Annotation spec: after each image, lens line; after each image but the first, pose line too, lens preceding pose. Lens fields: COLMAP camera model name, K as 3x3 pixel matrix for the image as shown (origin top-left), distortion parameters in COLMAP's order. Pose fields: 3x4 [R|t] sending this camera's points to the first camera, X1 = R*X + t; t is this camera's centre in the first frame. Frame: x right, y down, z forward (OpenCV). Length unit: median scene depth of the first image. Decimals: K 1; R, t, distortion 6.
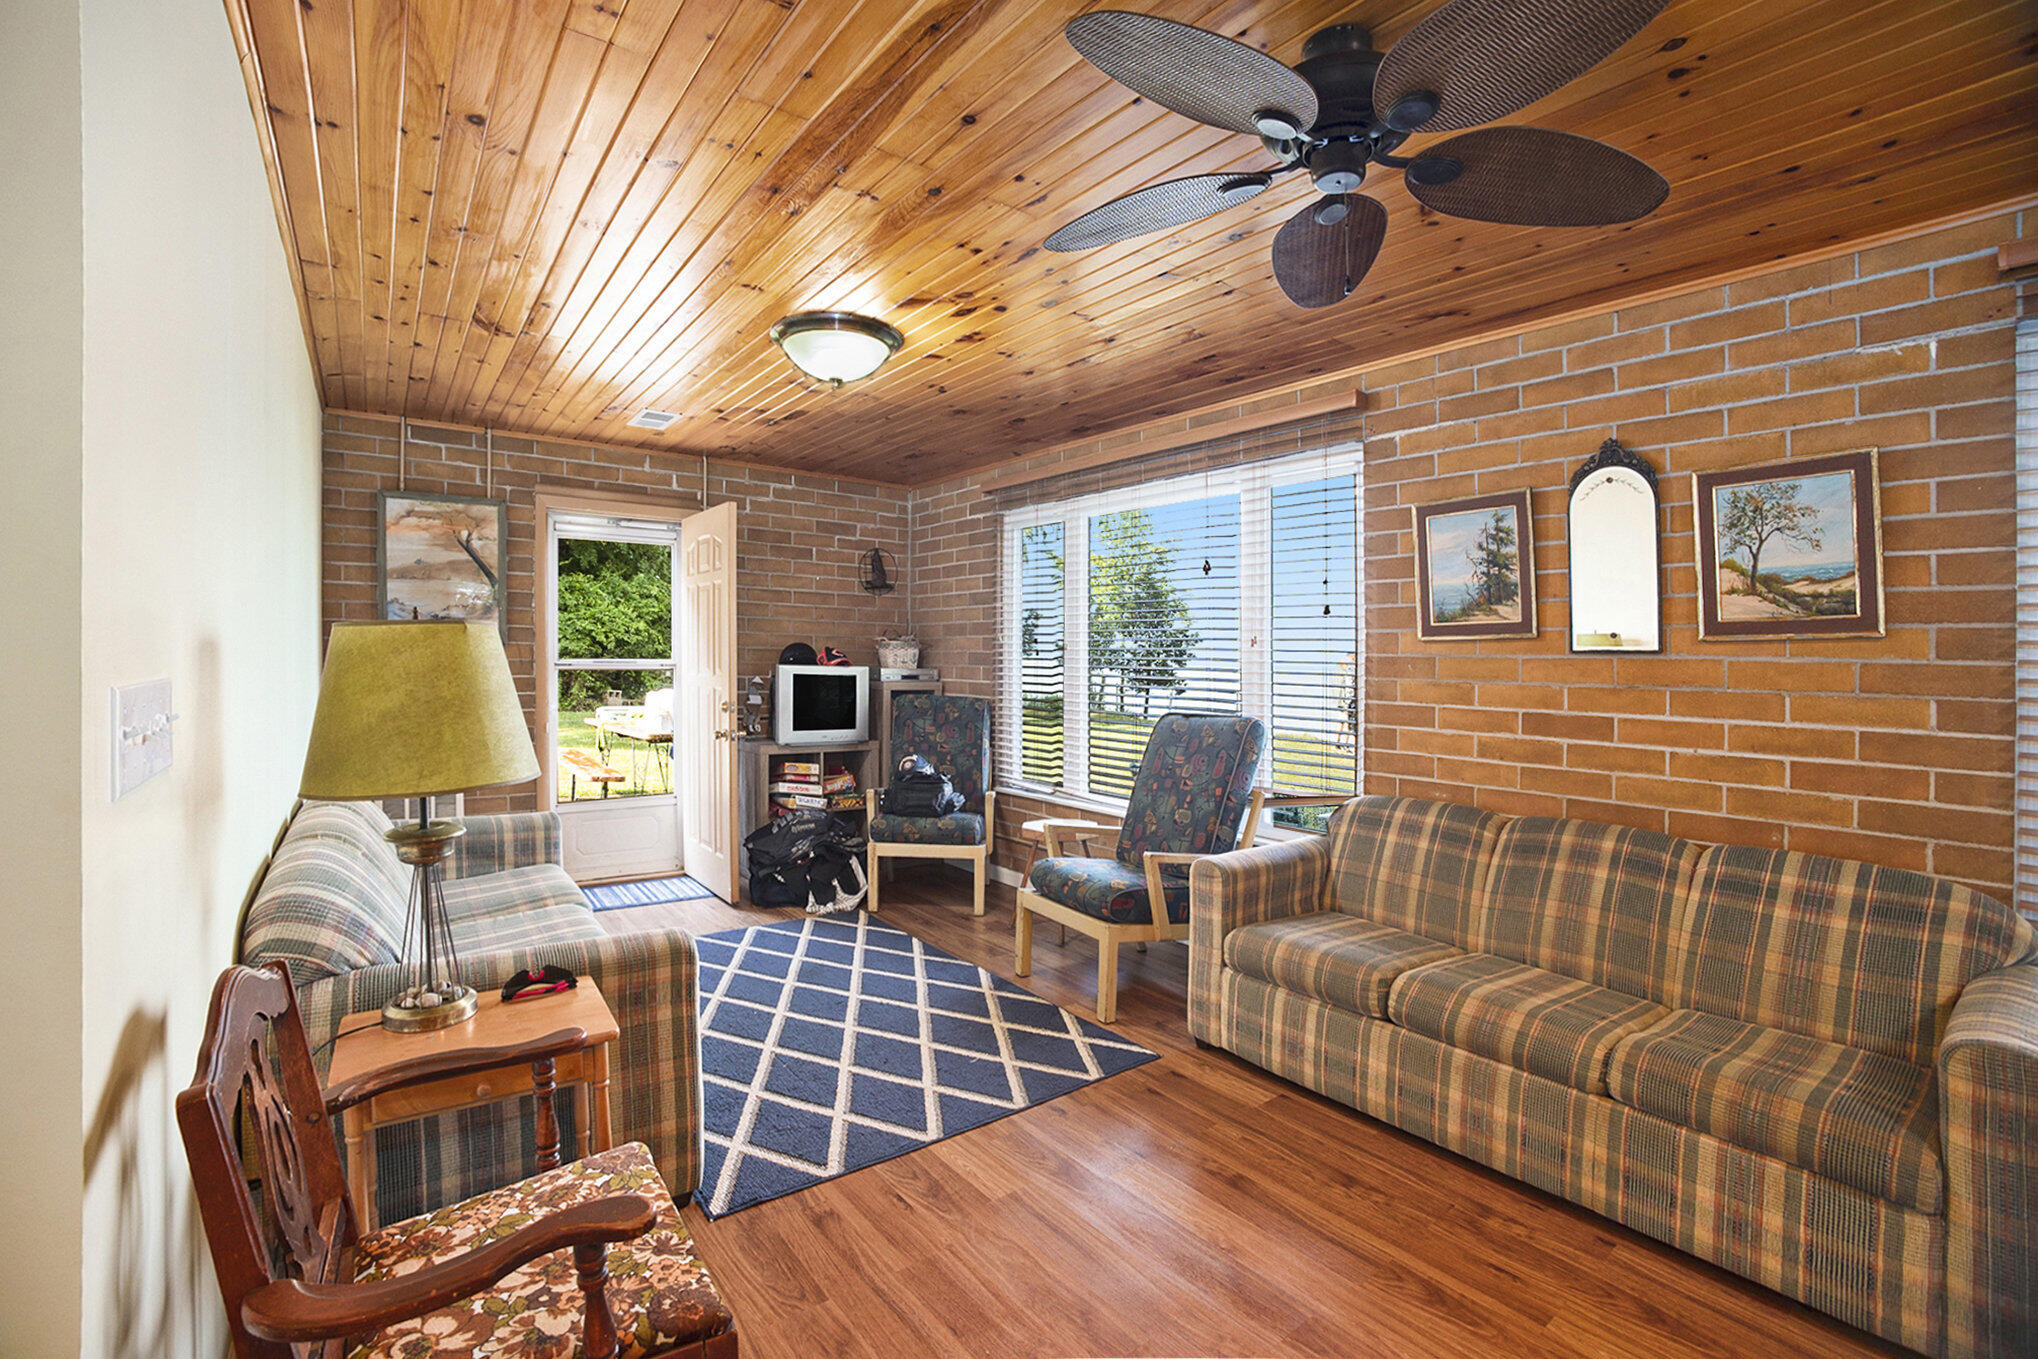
lens RADIAL K [[890.4, 0, 1000.7], [0, 890.4, 660.0], [0, 0, 1]] dist [-0.100967, 0.025601]
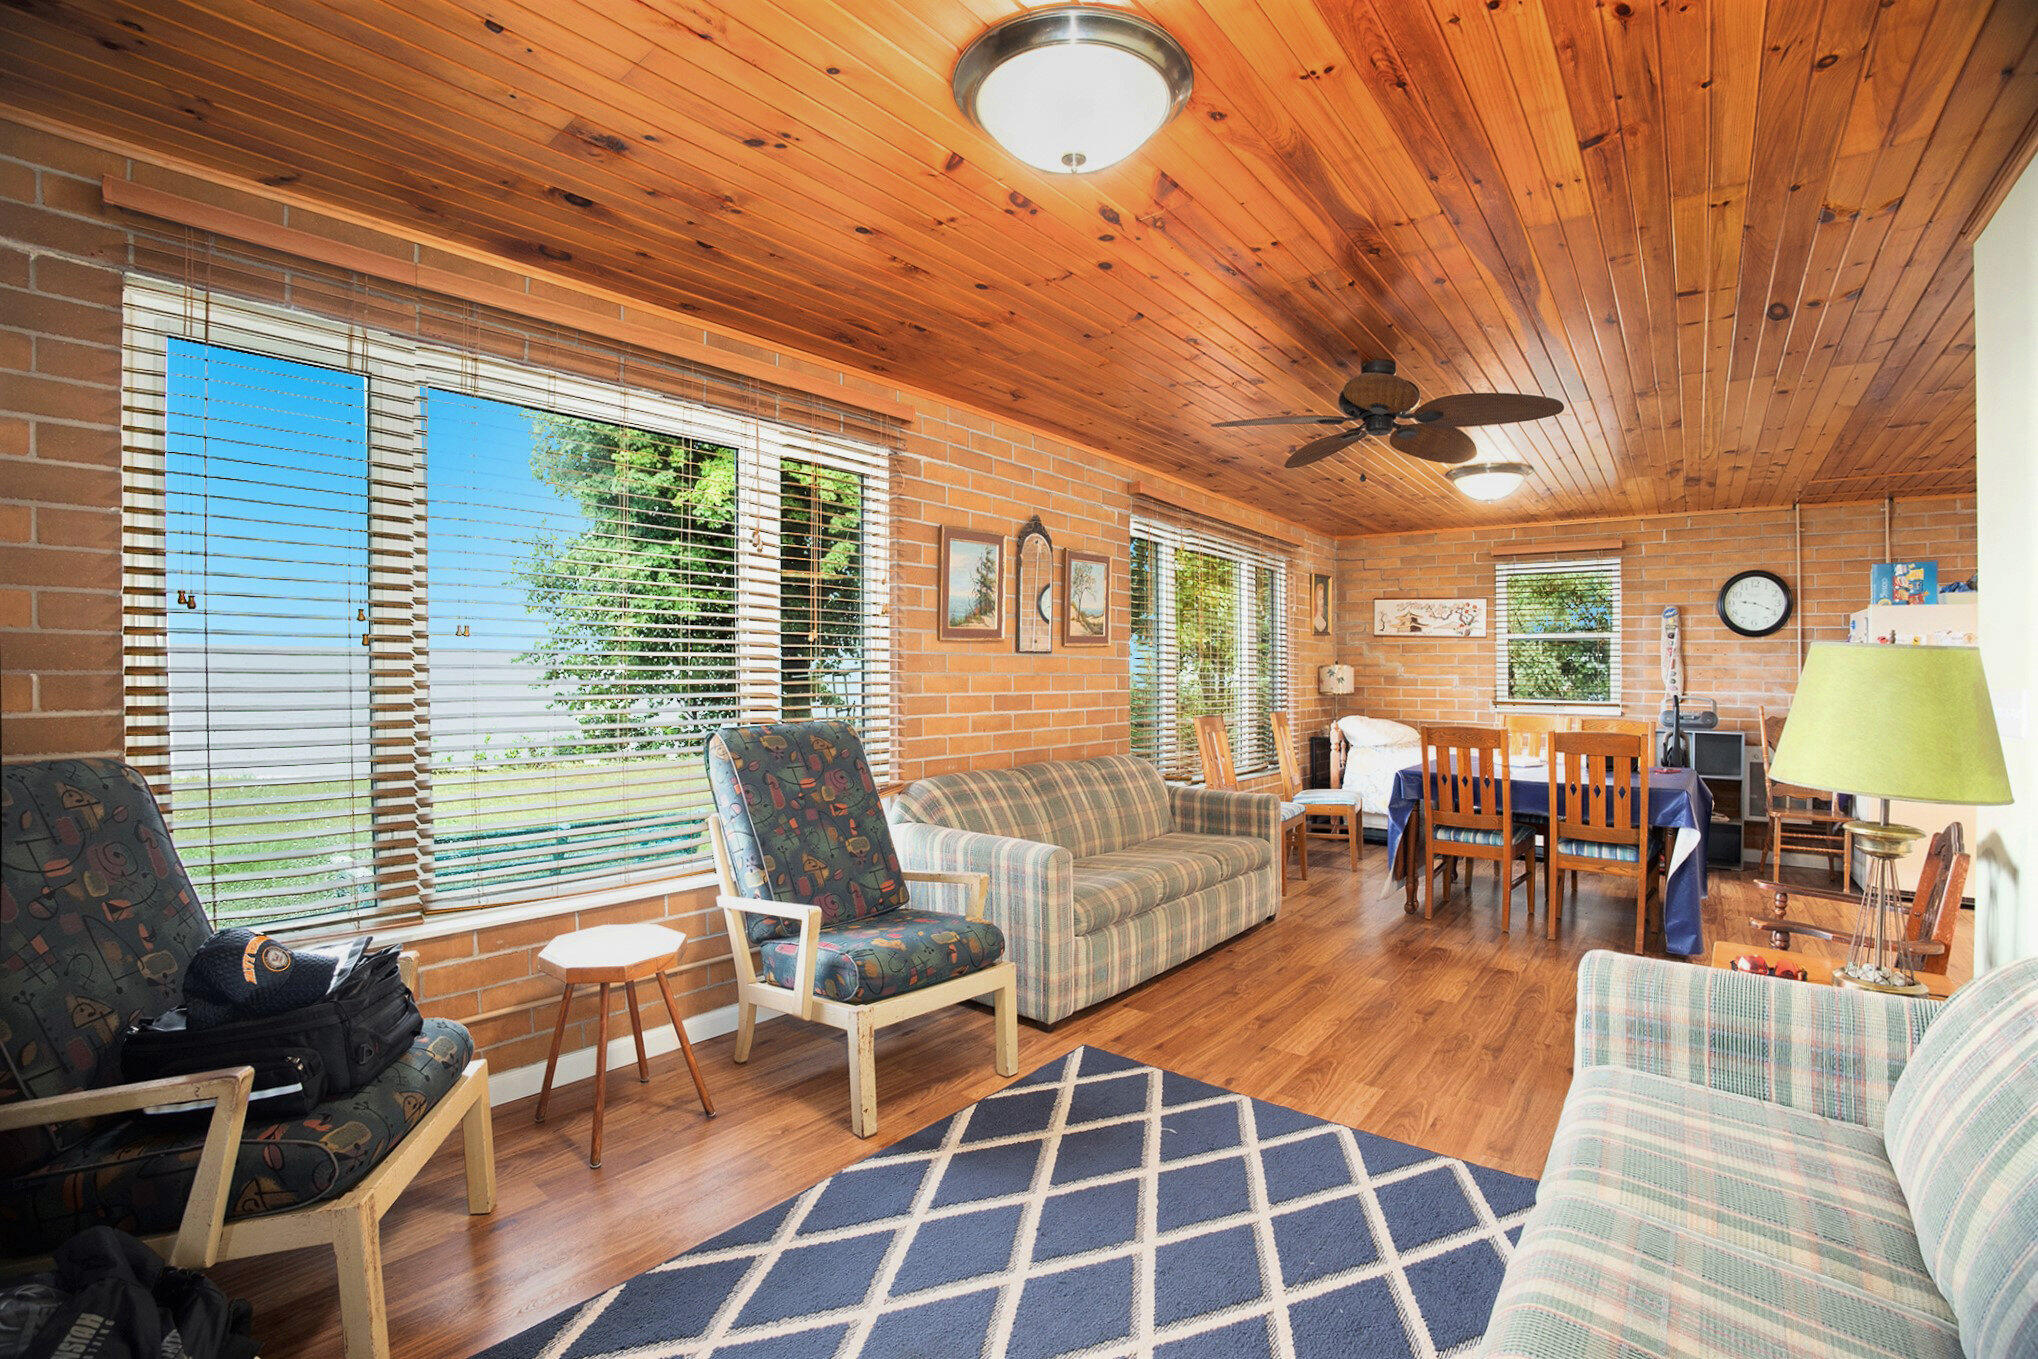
lens RADIAL K [[890.4, 0, 1000.7], [0, 890.4, 660.0], [0, 0, 1]] dist [-0.100967, 0.025601]
pose [[-0.217837, -0.014029, 0.975884, -0.730149], [-0.013082, 0.999849, 0.011453, -0.011466], [-0.975898, -0.010272, -0.217987, 1.209857]]
